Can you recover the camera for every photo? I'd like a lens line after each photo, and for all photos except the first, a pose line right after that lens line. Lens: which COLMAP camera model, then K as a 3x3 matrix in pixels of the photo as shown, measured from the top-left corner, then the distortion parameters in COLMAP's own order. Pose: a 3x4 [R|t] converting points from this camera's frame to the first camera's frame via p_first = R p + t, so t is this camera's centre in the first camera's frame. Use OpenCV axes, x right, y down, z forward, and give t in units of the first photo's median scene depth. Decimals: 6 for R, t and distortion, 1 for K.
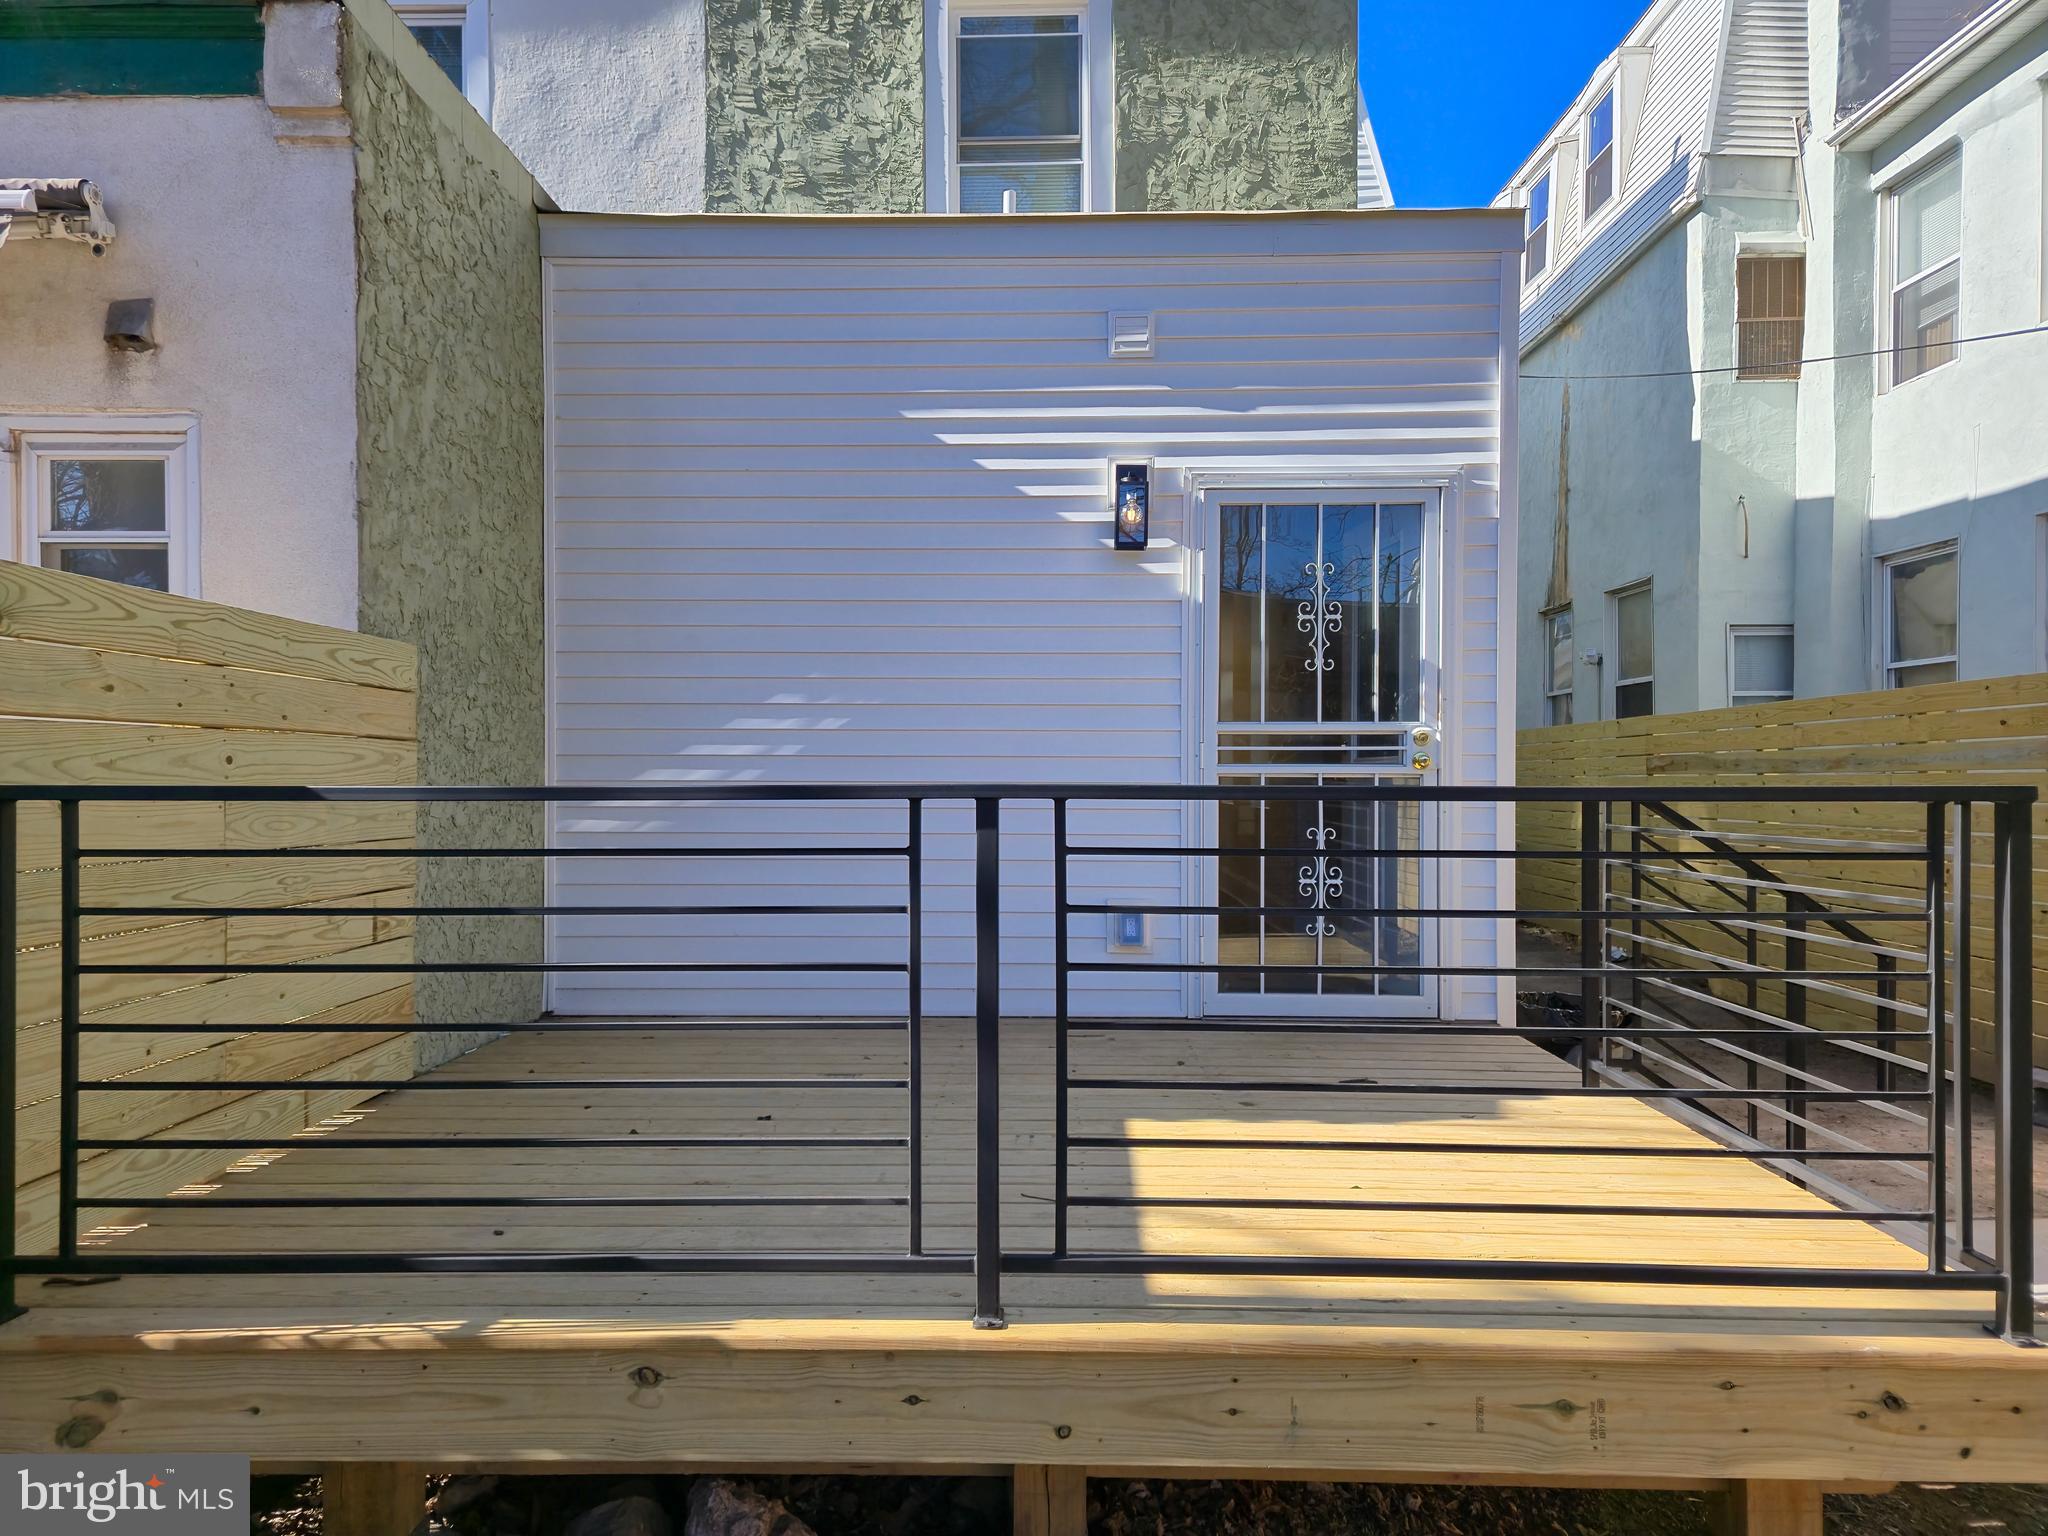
lens RADIAL K [[1366.8, 0, 1020.7], [0, 1366.8, 773.9], [0, 0, 1]] dist [0.075496, -0.065339]
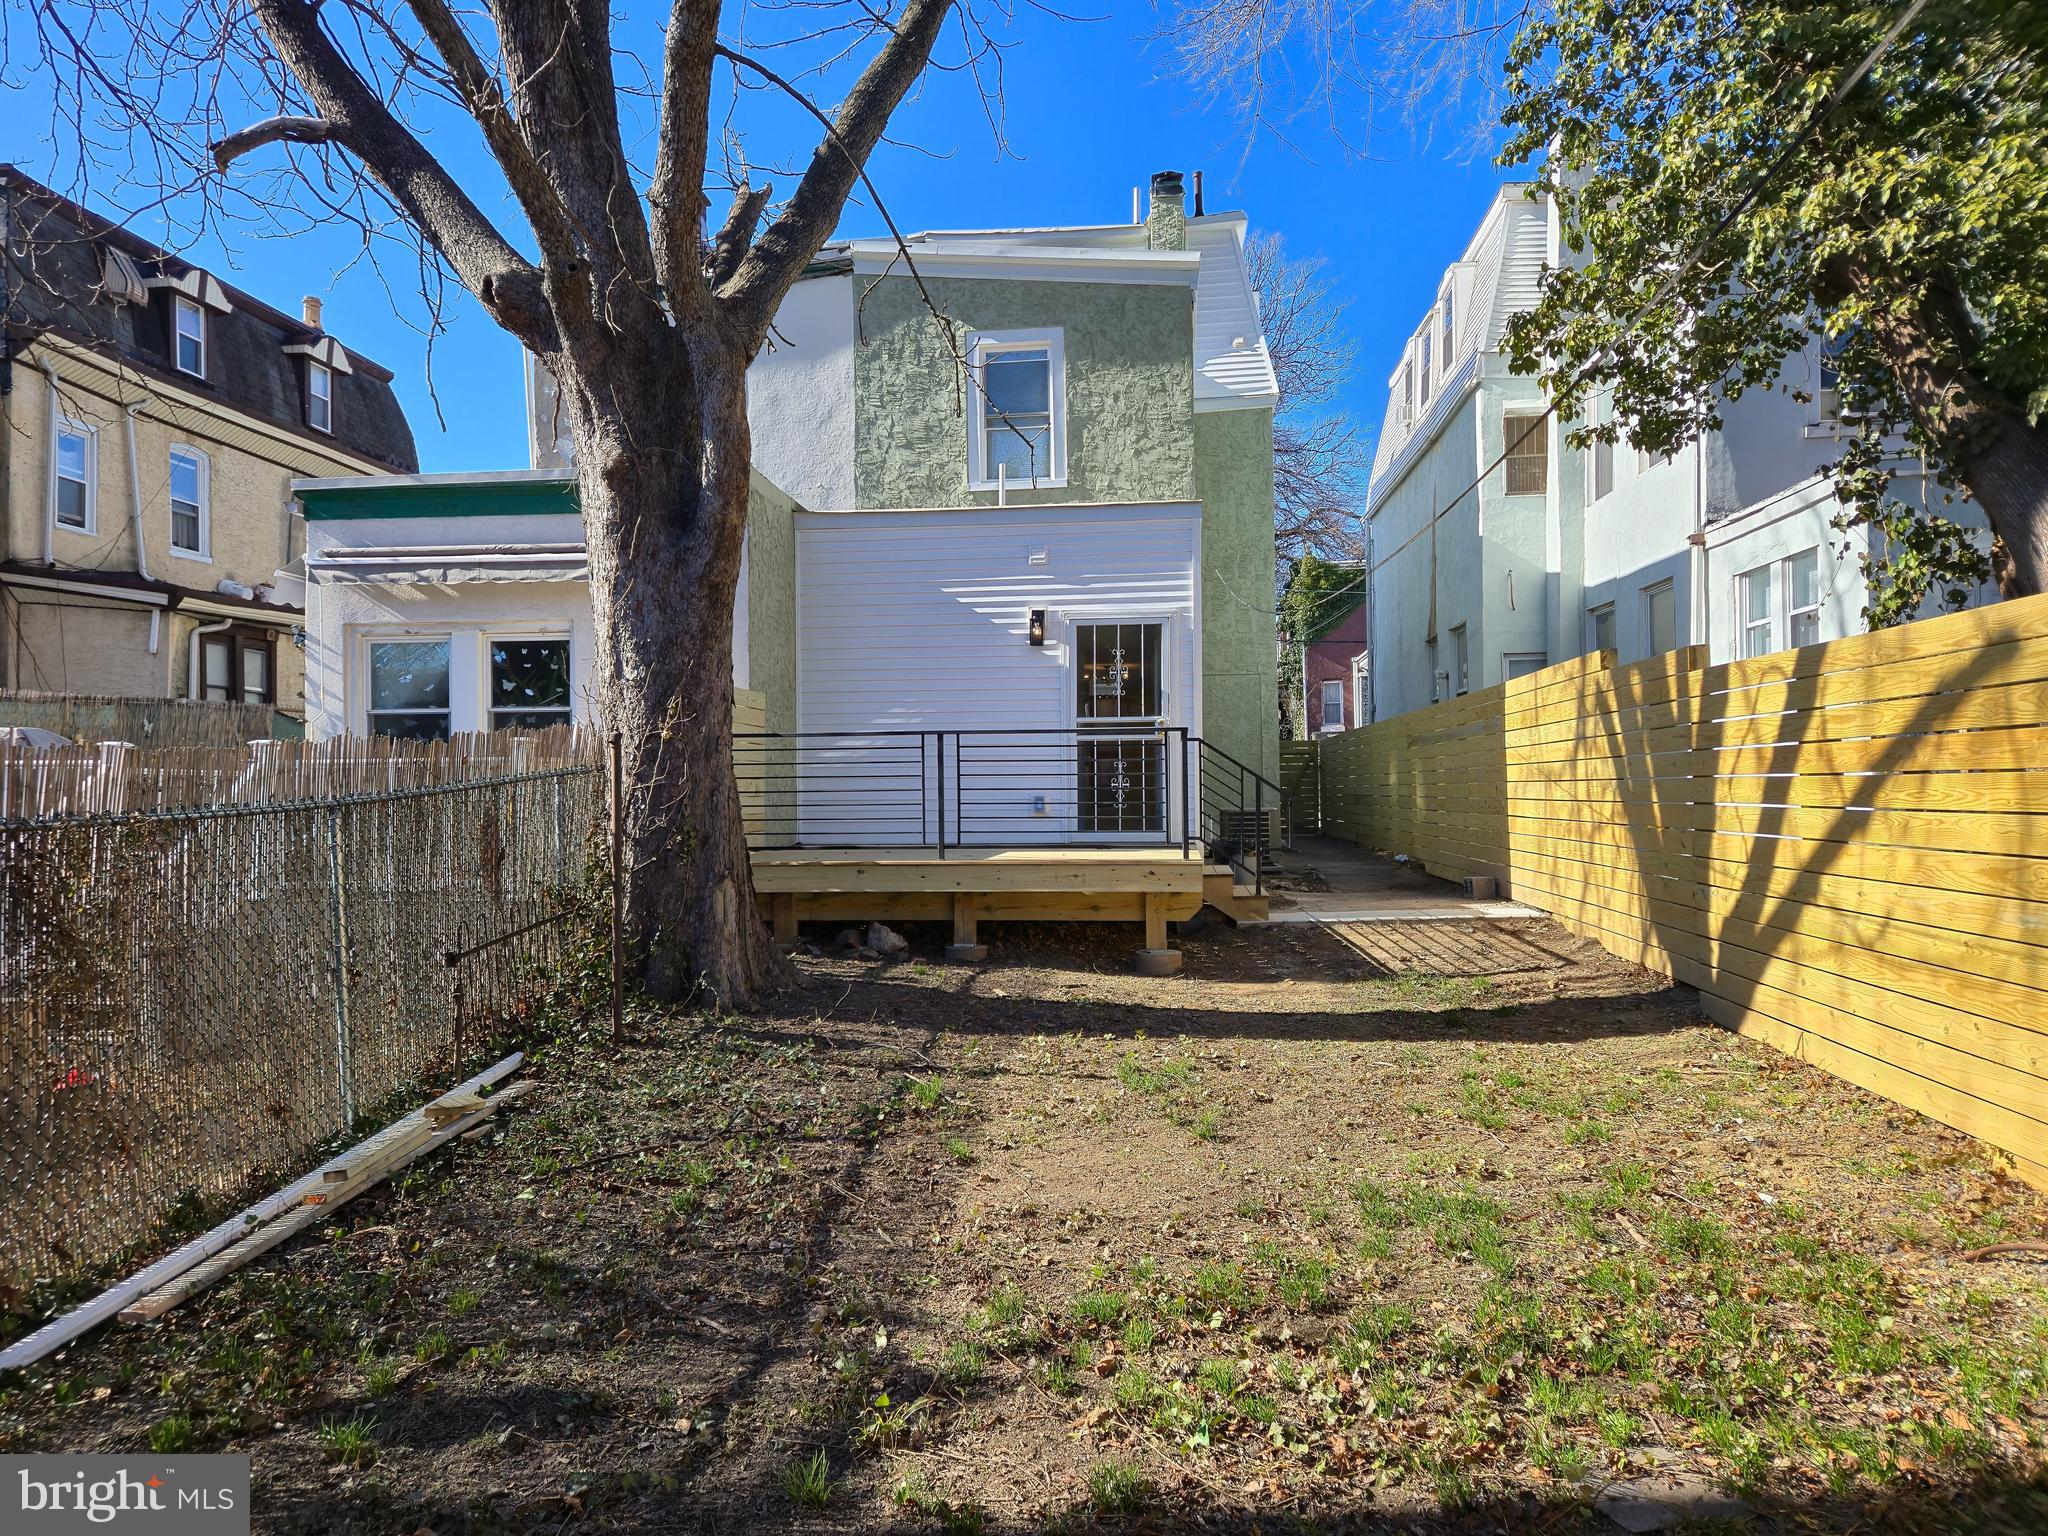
lens RADIAL K [[1366.8, 0, 1006.8], [0, 1366.8, 763.7], [0, 0, 1]] dist [0.079431, -0.067882]
pose [[0.995094, -0.011361, -0.098280, 0.125815], [0.009971, 0.999843, -0.014625, 0.036873], [0.098431, 0.013573, 0.995051, -0.664977]]
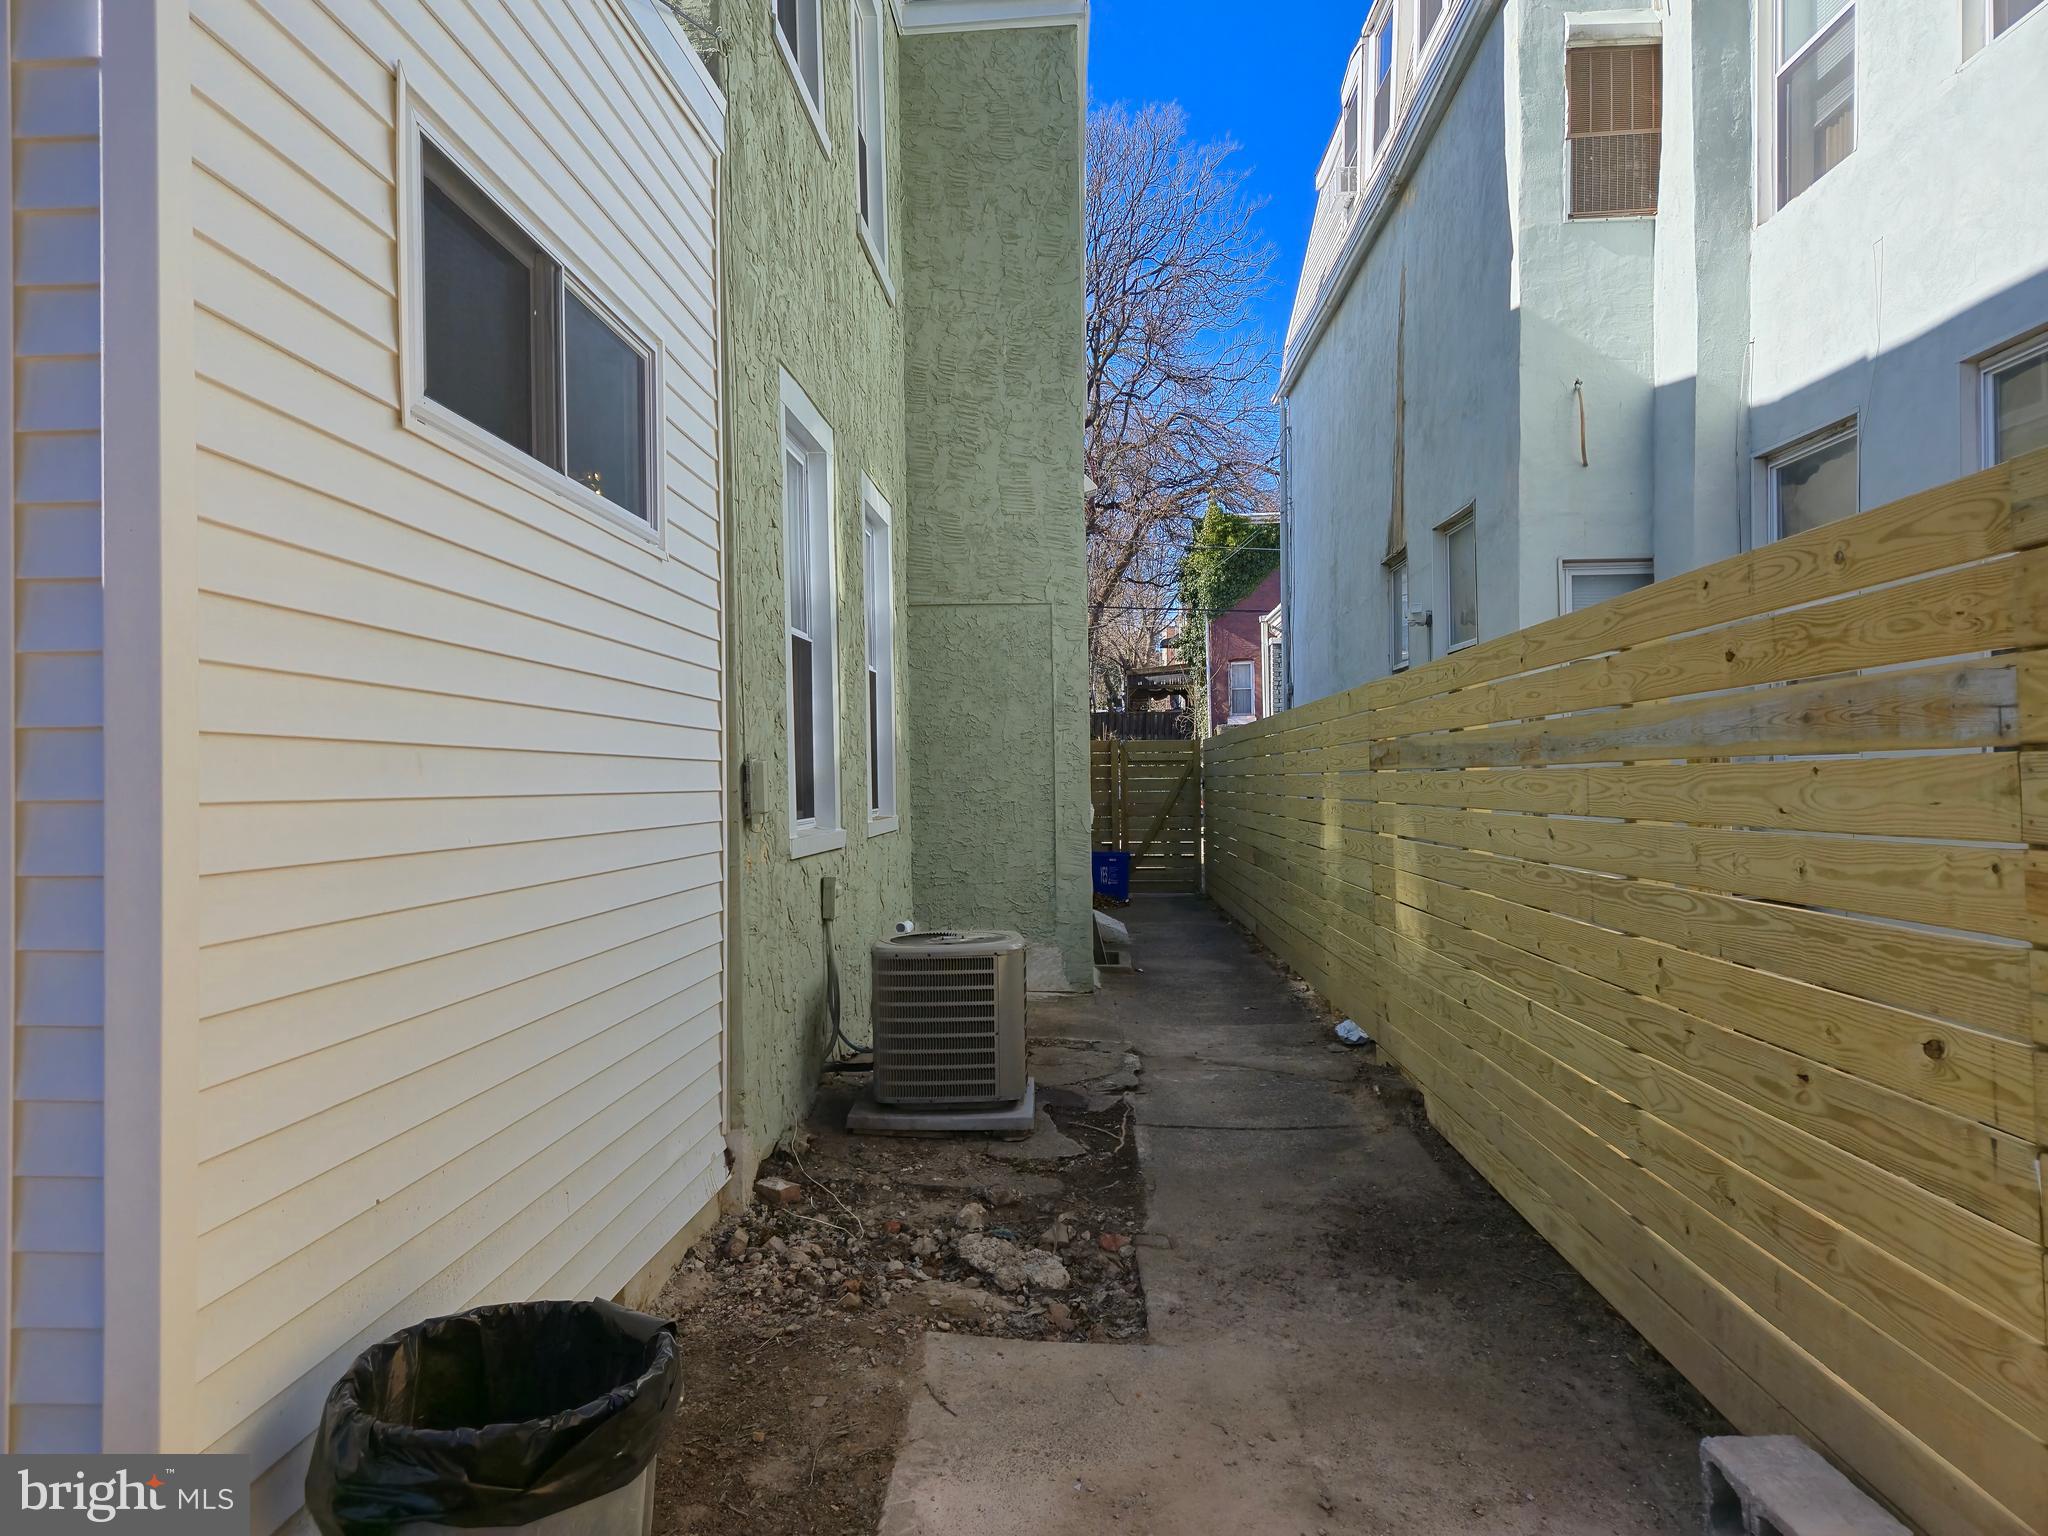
lens RADIAL K [[1362.1, 0, 1022.2], [0, 1362.1, 762.5], [0, 0, 1]] dist [0.077910, -0.065450]
pose [[0.999415, -0.009476, -0.032870, 0.289894], [0.009214, 0.999925, -0.008111, 0.000388], [0.032944, 0.007804, 0.999427, 0.318471]]
